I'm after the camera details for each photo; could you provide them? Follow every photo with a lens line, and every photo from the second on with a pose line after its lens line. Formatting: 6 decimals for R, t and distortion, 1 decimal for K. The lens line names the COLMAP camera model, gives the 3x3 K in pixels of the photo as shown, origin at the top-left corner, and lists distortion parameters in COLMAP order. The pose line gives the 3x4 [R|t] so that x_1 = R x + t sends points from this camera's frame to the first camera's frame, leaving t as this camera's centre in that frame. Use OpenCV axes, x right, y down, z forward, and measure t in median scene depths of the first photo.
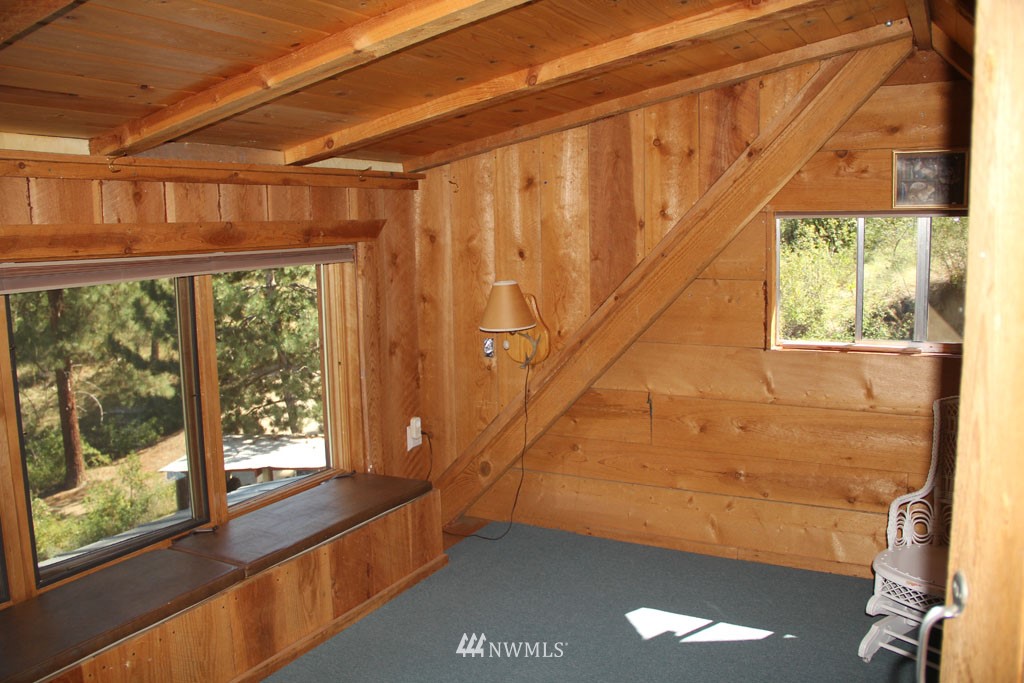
lens RADIAL K [[915.3, 0, 512.0], [0, 915.3, 341.5], [0, 0, 1]] dist [-0.003826, -0.001537]
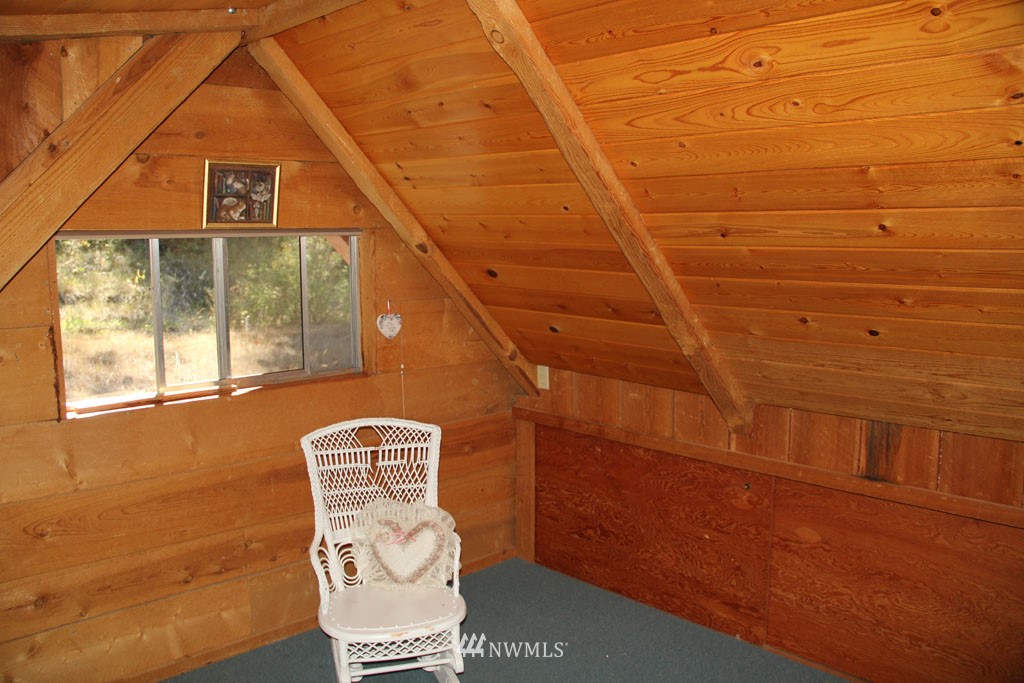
lens RADIAL K [[915.3, 0, 512.0], [0, 915.3, 341.5], [0, 0, 1]] dist [-0.003826, -0.001537]
pose [[0.341490, -0.103892, 0.934126, -0.297454], [0.130990, 0.989433, 0.062157, -0.056285], [-0.930713, 0.101135, 0.351490, 0.451007]]
